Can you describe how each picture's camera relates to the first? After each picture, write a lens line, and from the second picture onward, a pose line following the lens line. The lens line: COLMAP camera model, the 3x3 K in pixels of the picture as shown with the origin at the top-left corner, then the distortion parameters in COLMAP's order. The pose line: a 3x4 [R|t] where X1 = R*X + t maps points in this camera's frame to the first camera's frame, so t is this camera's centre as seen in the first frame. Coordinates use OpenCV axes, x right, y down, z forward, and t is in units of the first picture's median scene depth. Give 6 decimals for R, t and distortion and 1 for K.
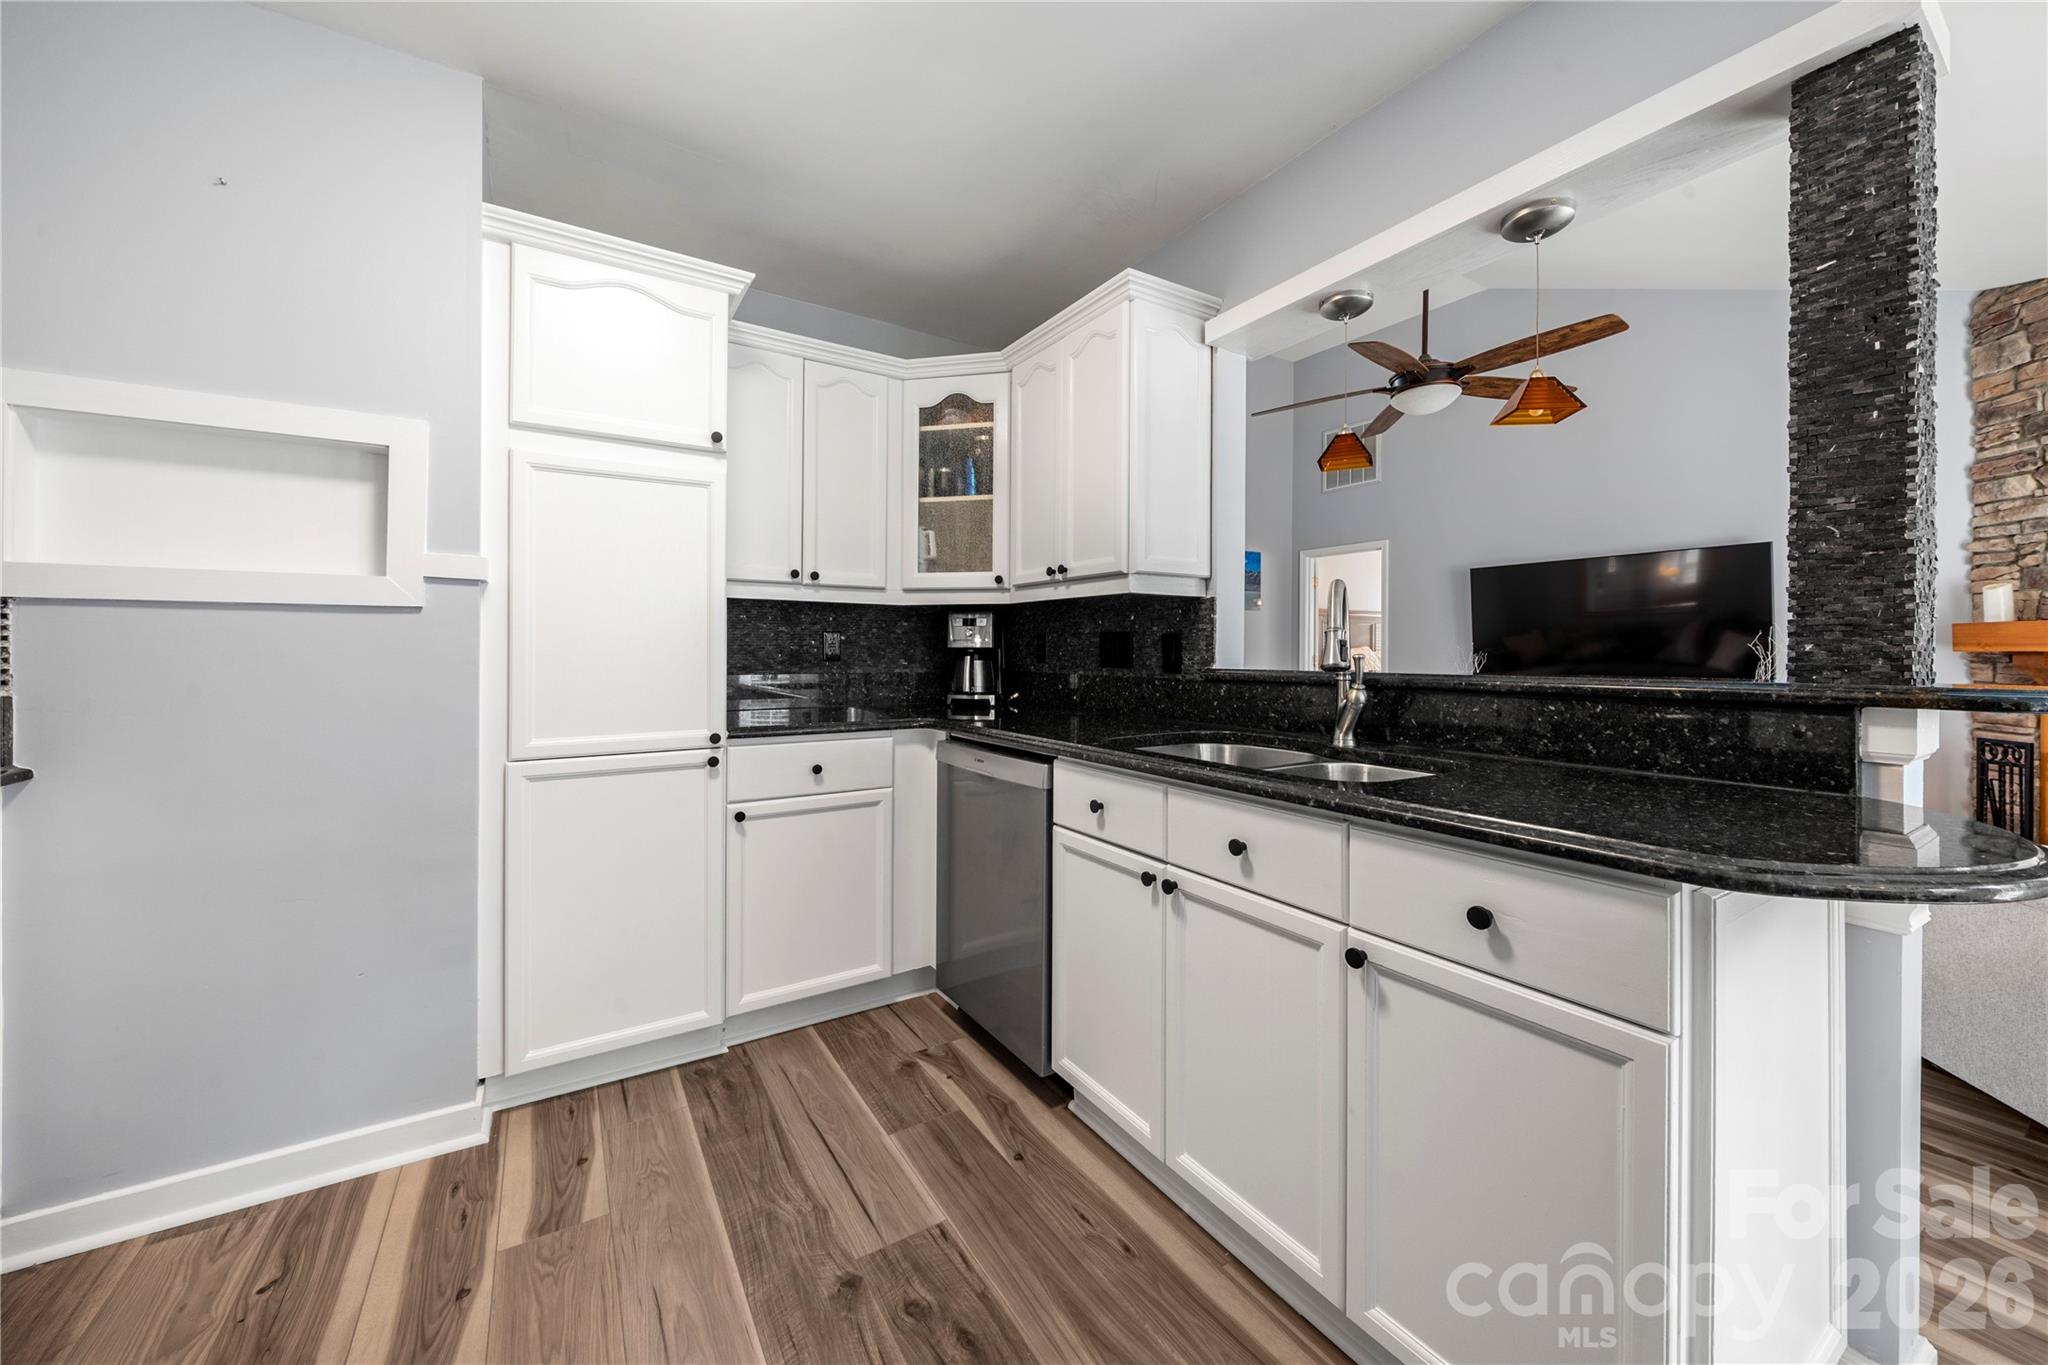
lens RADIAL K [[752.2, 0, 1016.9], [0, 752.2, 645.4], [0, 0, 1]] dist [-0.000490, 0.000044]
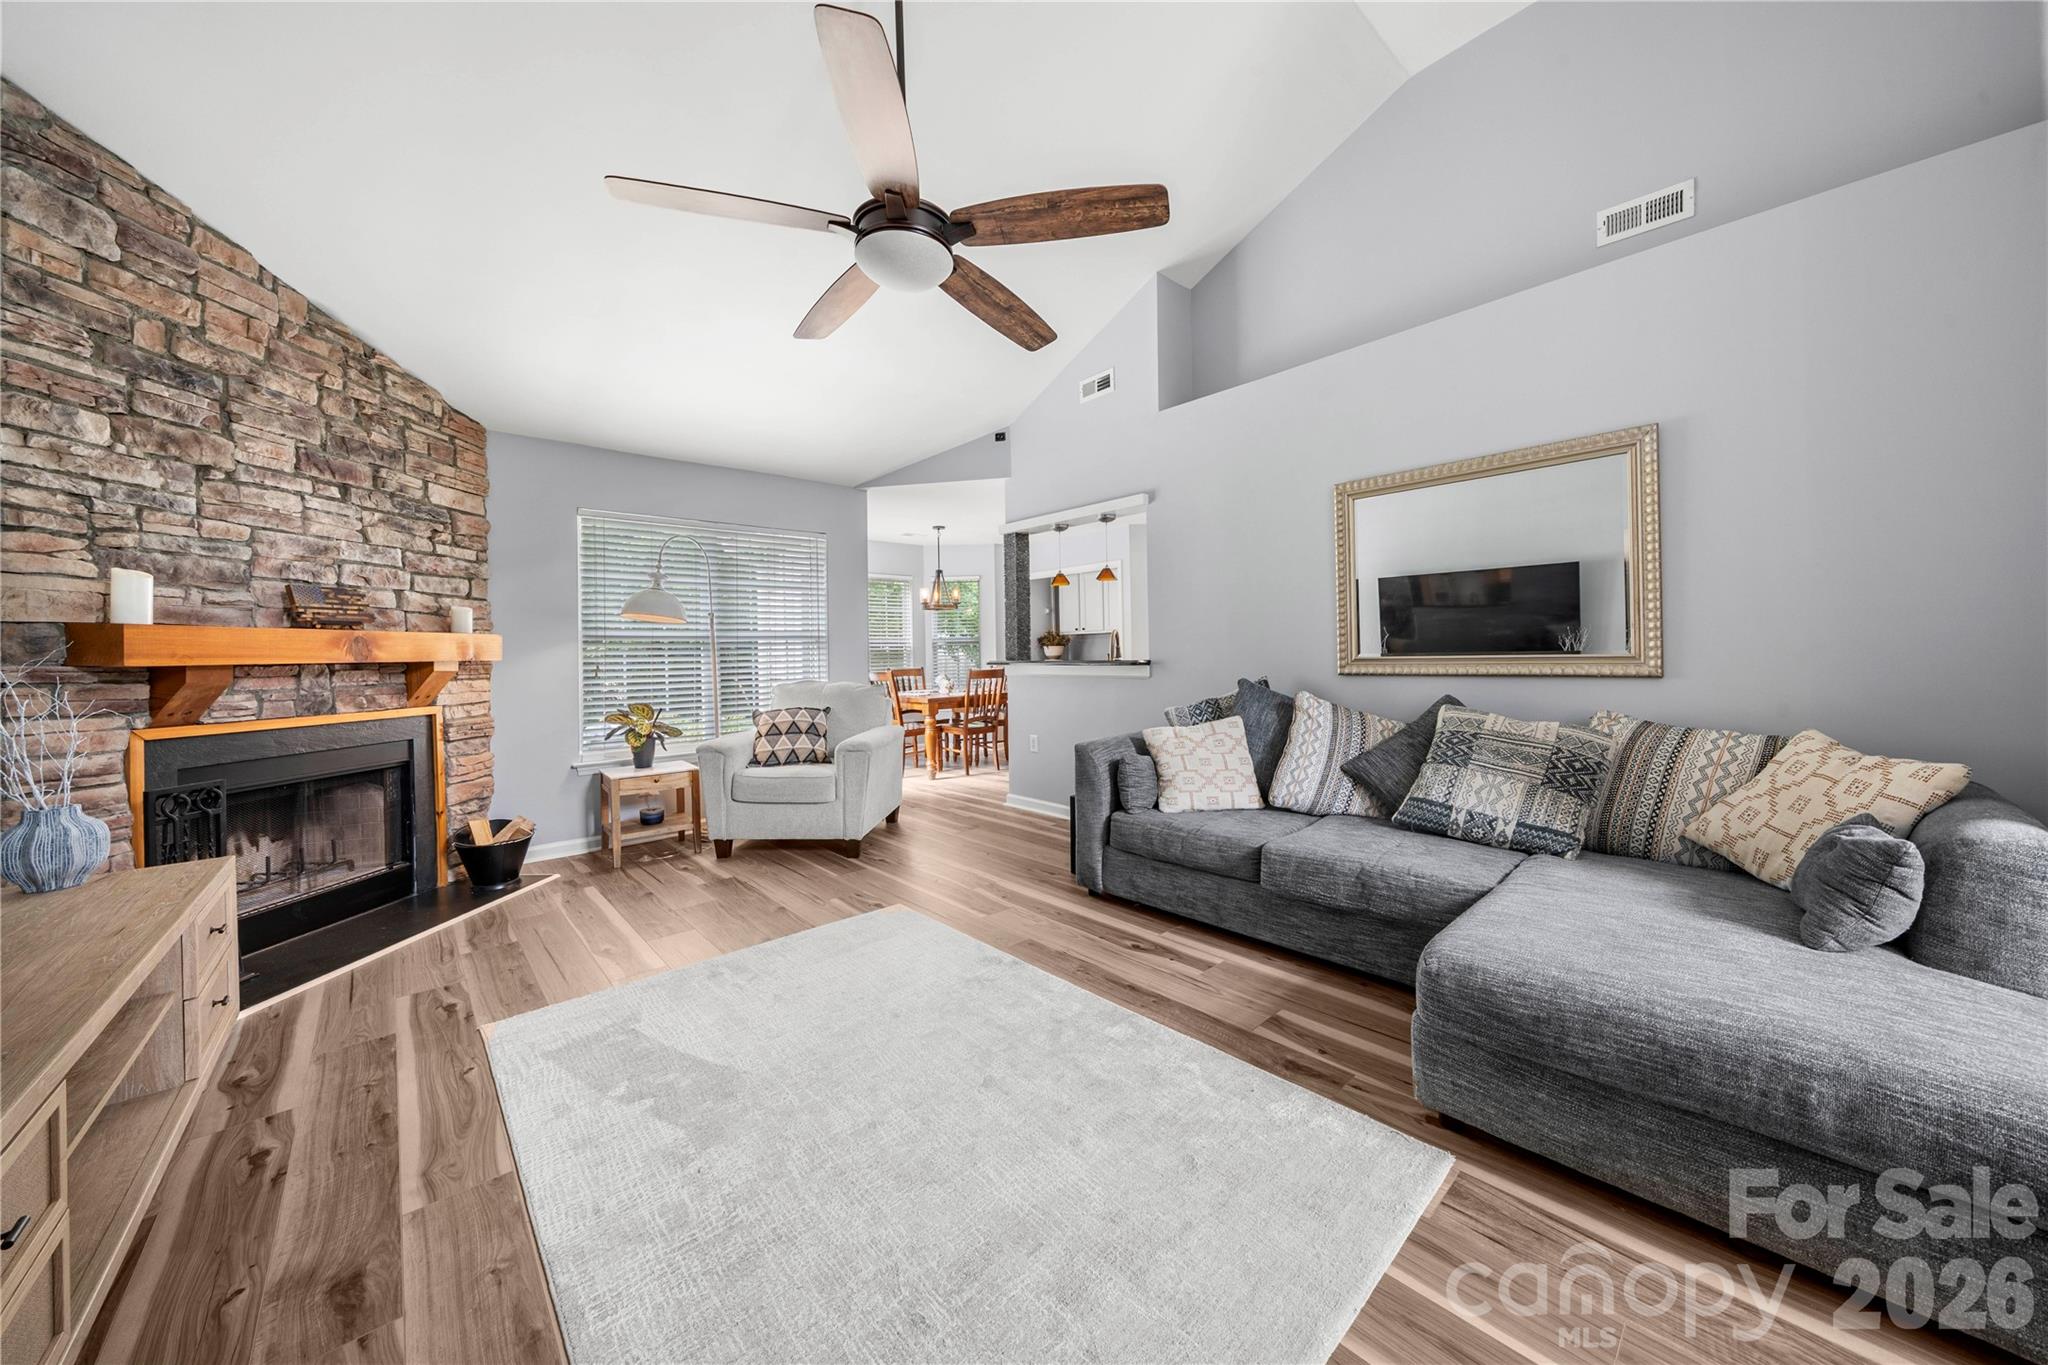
lens RADIAL K [[706.1, 0, 1021.2], [0, 706.1, 651.7], [0, 0, 1]] dist [-0.000679, -0.000081]
pose [[-0.986045, 0.012235, -0.166028, 0.820363], [0.014177, 0.999844, -0.010519, 0.017604], [0.165874, -0.012726, -0.986065, 2.421884]]
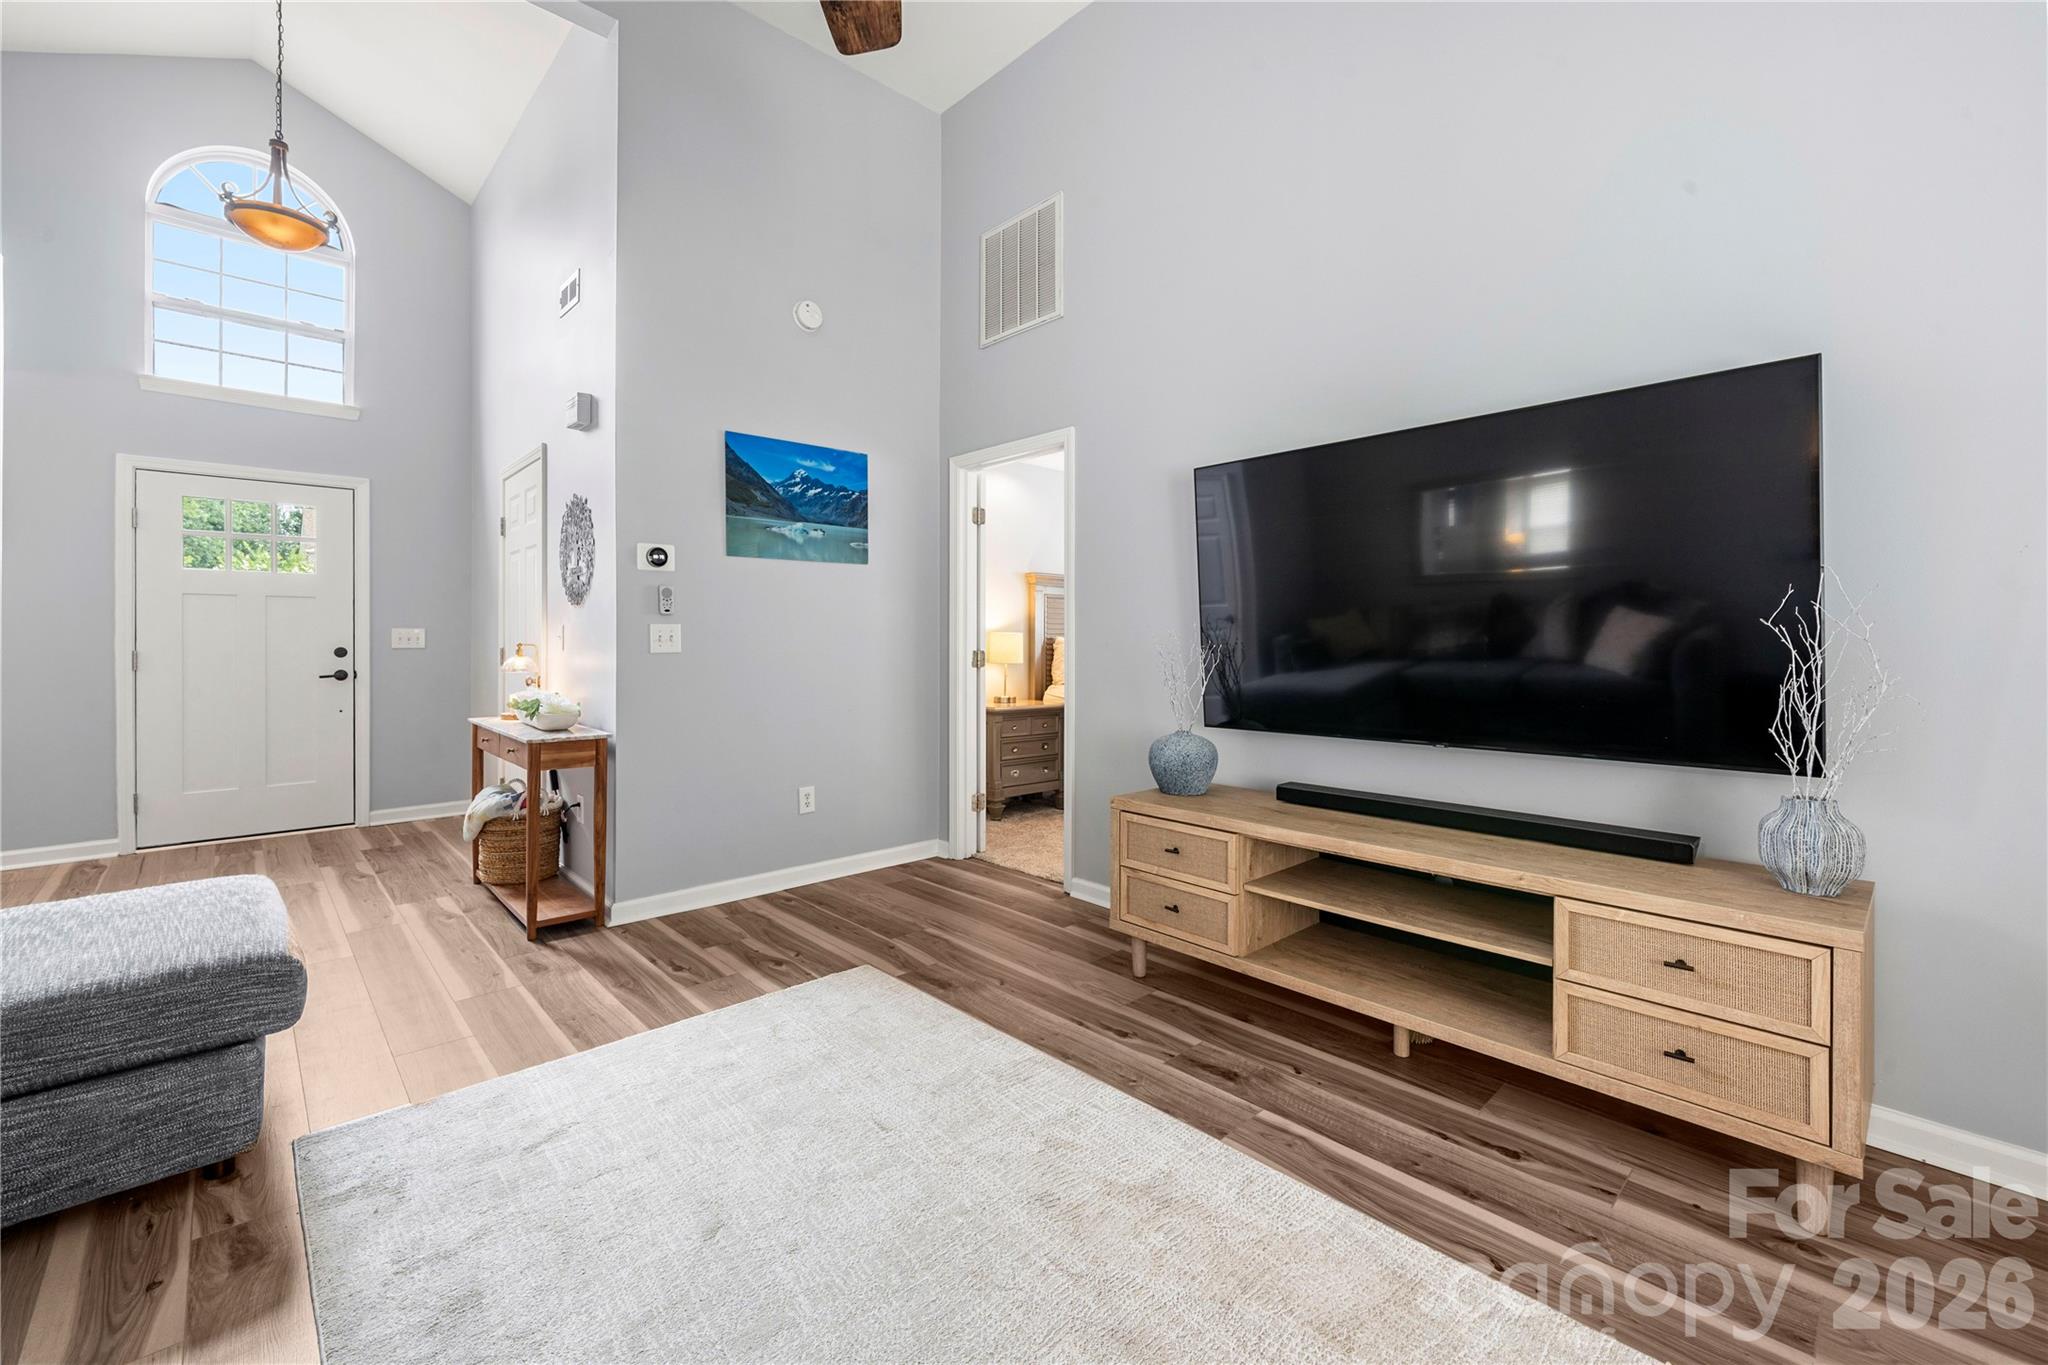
lens RADIAL K [[844.8, 0, 1015.2], [0, 844.8, 637.9], [0, 0, 1]] dist [0.001222, 0.000167]
pose [[0.981992, -0.003109, 0.188899, 0.842318], [0.002389, 0.999989, 0.004039, 0.008727], [-0.188909, -0.003515, 0.981988, 1.066661]]
